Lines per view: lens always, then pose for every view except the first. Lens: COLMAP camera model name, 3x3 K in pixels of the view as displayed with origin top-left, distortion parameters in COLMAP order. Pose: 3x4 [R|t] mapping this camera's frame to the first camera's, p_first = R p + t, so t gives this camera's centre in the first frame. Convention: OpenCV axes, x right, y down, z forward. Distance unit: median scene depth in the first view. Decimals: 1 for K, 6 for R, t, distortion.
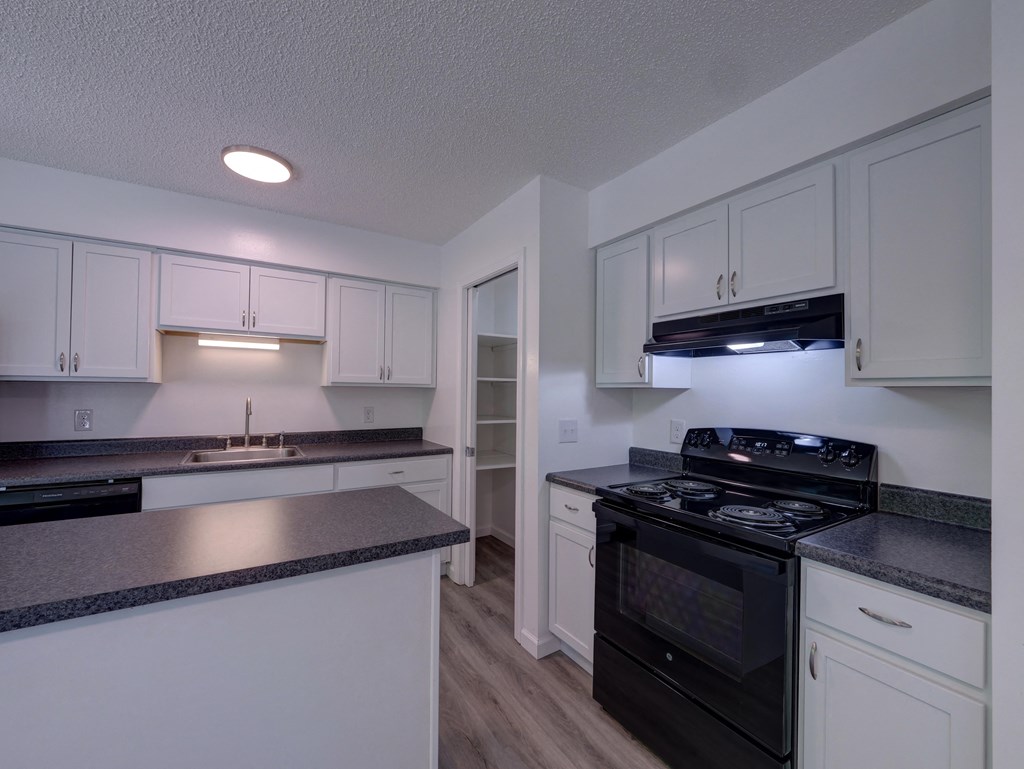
lens RADIAL K [[431.9, 0, 512.1], [0, 431.9, 387.6], [0, 0, 1]] dist [-0.005339, 0.000047]
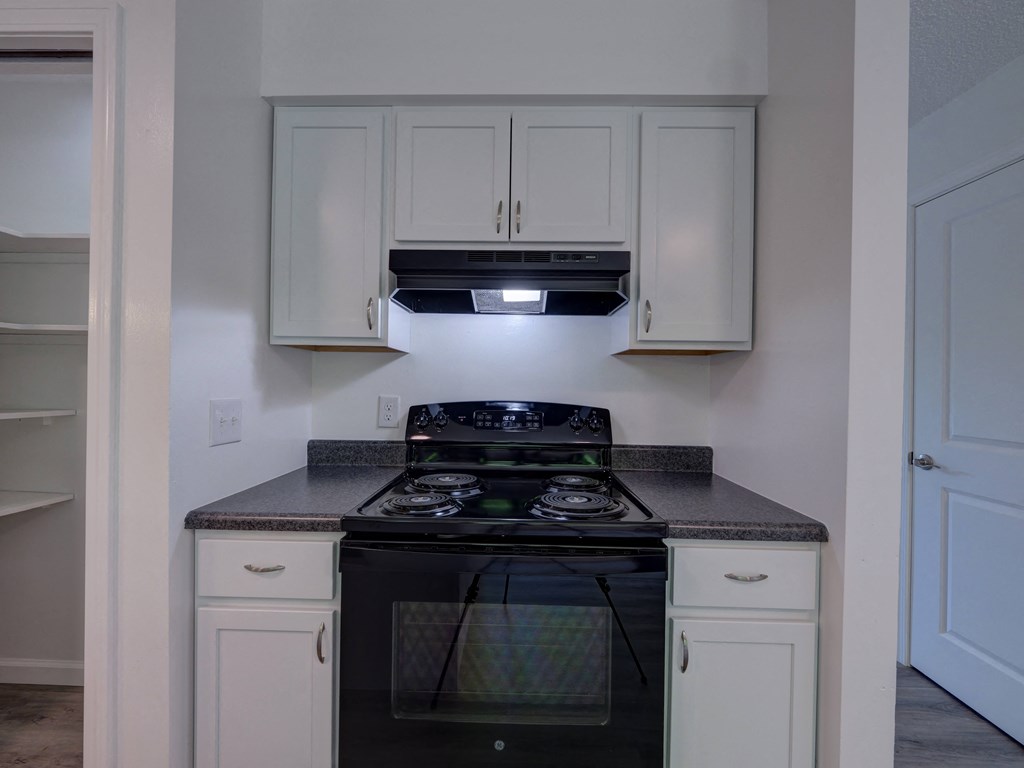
lens RADIAL K [[431.9, 0, 508.9], [0, 431.9, 383.3], [0, 0, 1]] dist [-0.005339, 0.000047]
pose [[0.548432, -0.003879, 0.836186, -0.141192], [-0.016030, 0.999757, 0.015152, 0.047893], [-0.836041, -0.021714, 0.548237, 0.509528]]
